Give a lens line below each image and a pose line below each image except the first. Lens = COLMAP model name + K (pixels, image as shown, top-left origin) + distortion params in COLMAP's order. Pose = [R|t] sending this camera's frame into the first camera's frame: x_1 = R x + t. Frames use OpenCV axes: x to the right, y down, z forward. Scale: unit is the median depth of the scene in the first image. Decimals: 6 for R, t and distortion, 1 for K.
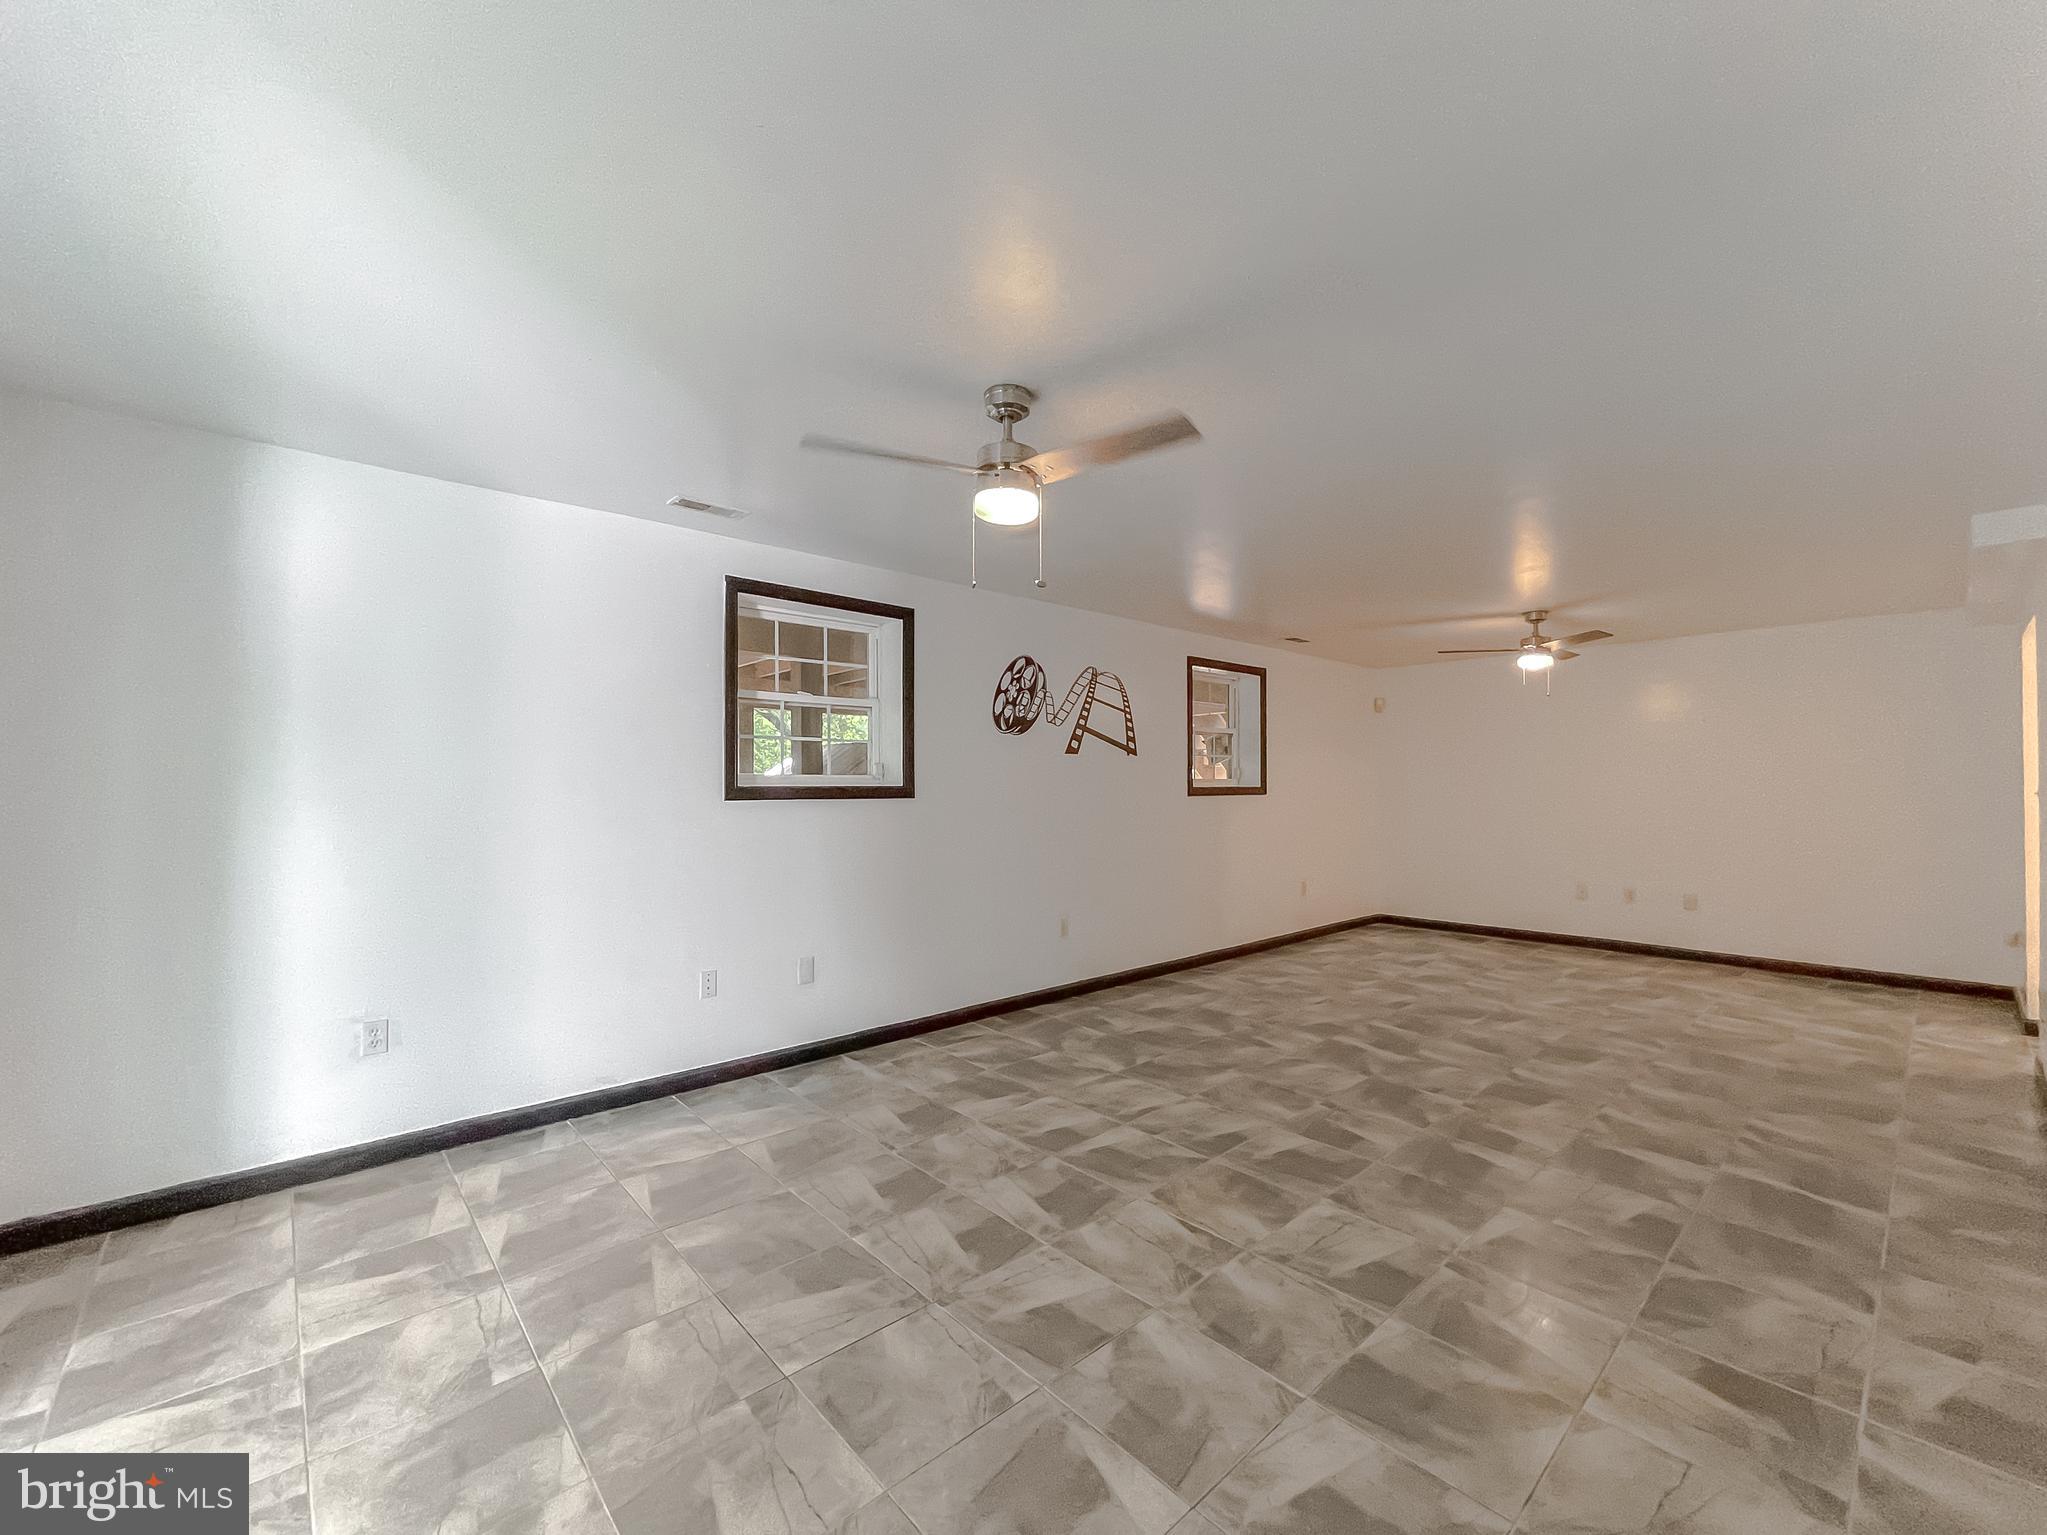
lens RADIAL K [[836.2, 0, 1016.3], [0, 836.2, 772.3], [0, 0, 1]] dist [0.000276, -0.000080]
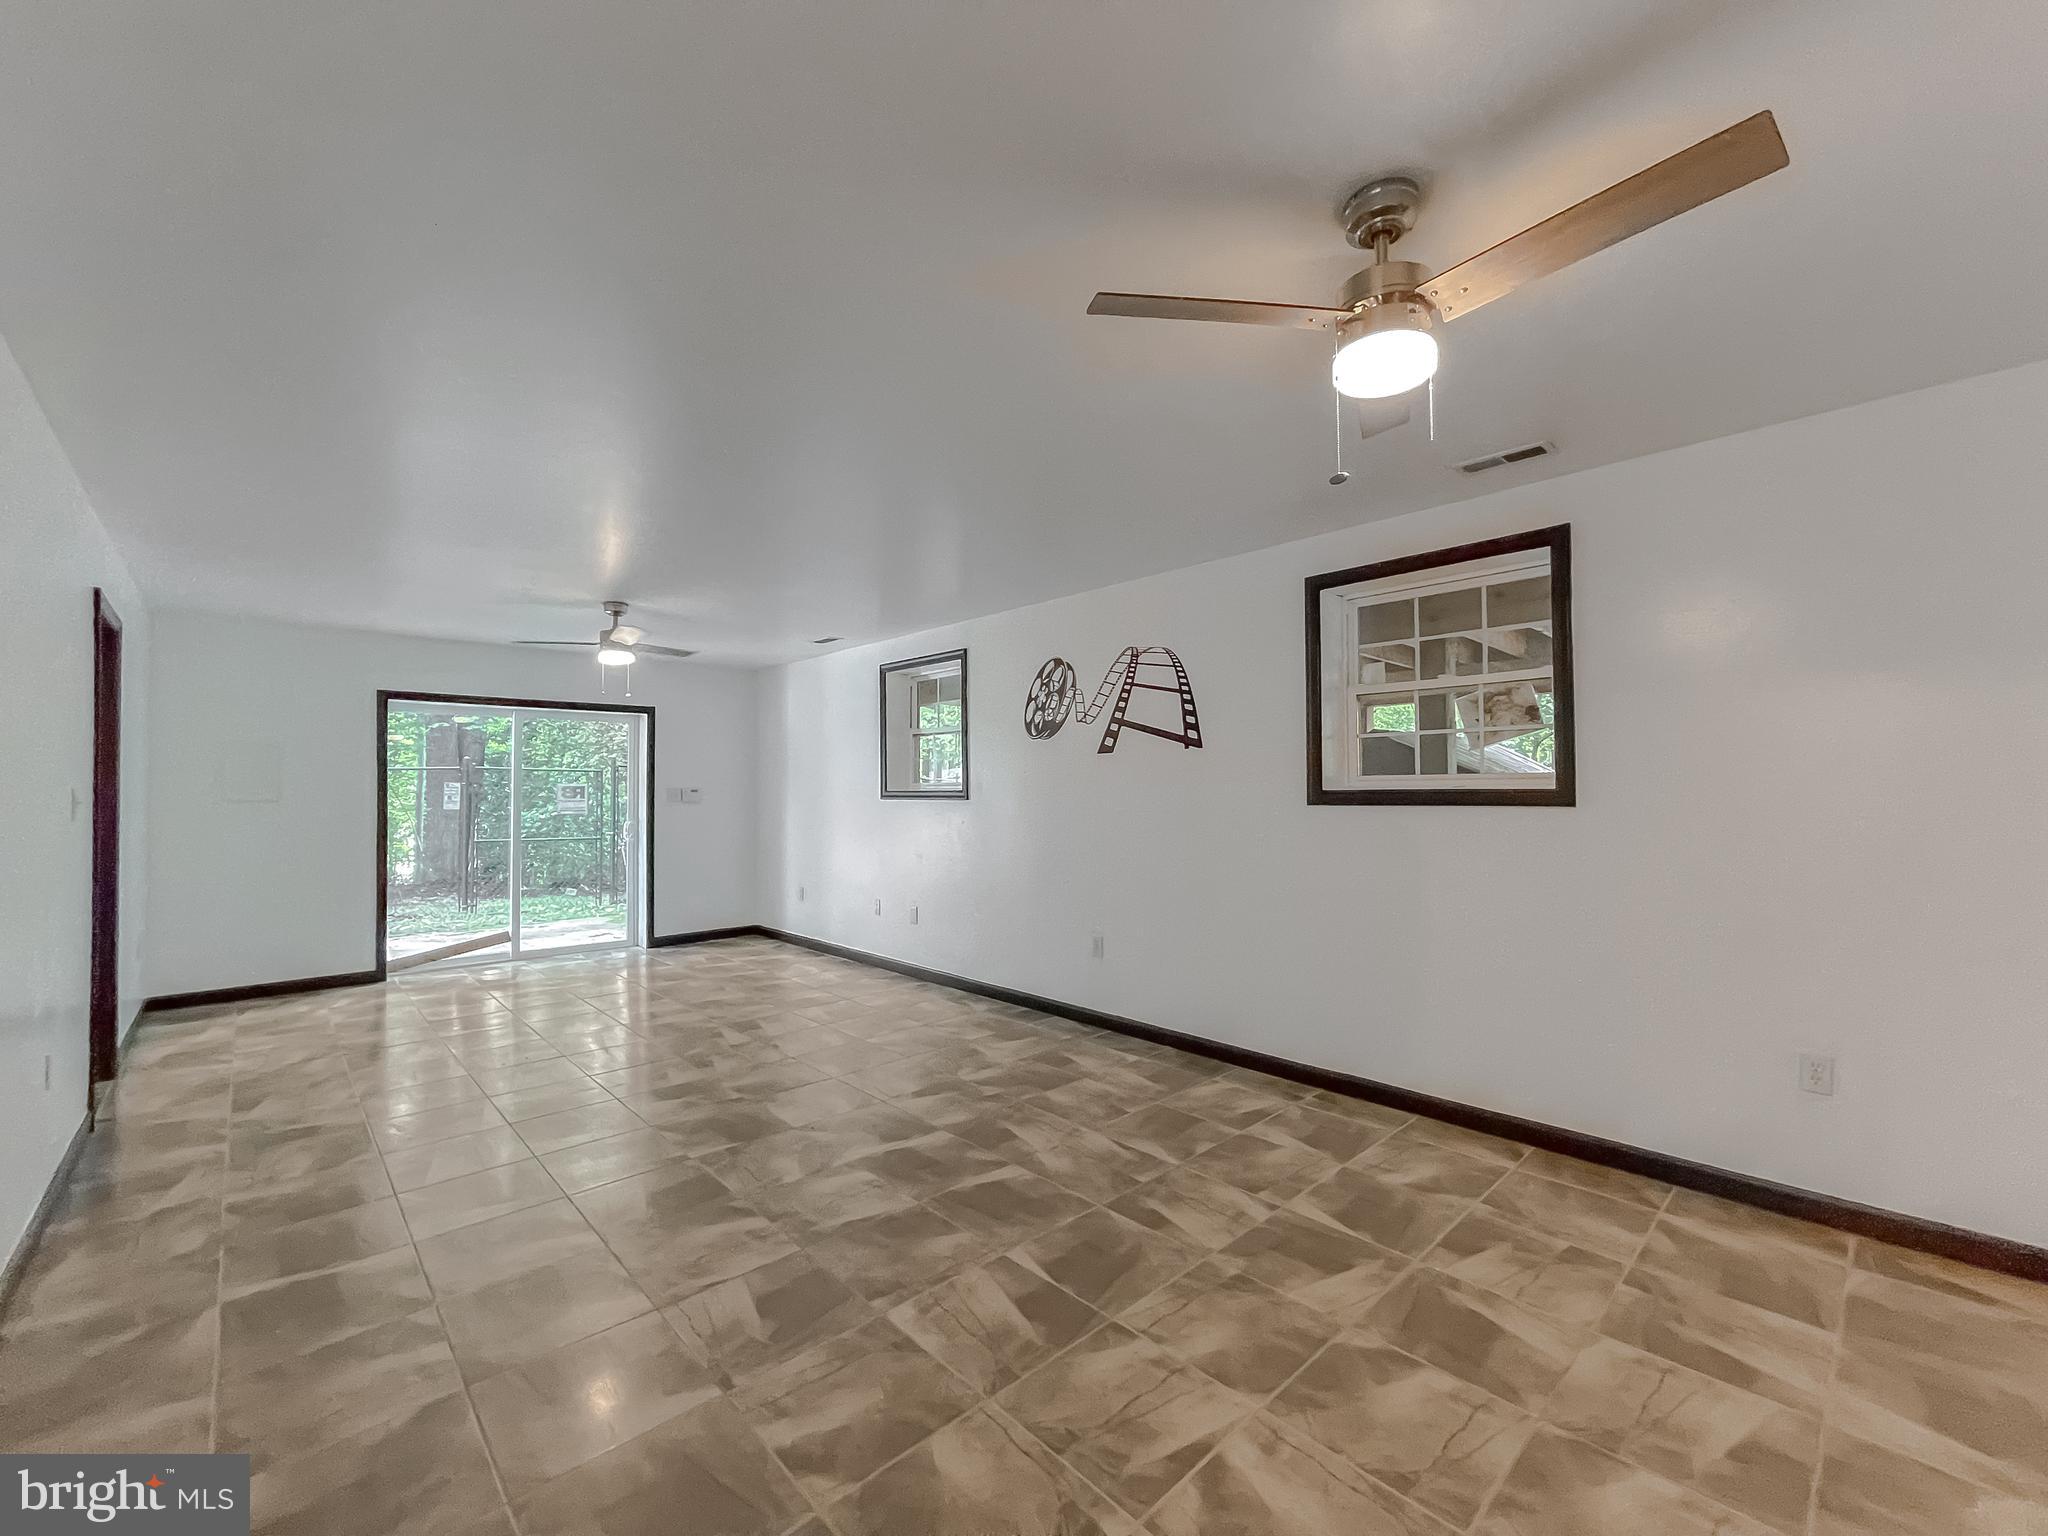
lens RADIAL K [[836.6, 0, 1016.8], [0, 836.6, 772.8], [0, 0, 1]] dist [0.000276, -0.000080]
pose [[0.009273, -0.022632, -0.999701, 0.984465], [0.019221, 0.999563, -0.022451, 0.017400], [0.999772, -0.019007, 0.009704, 0.932860]]
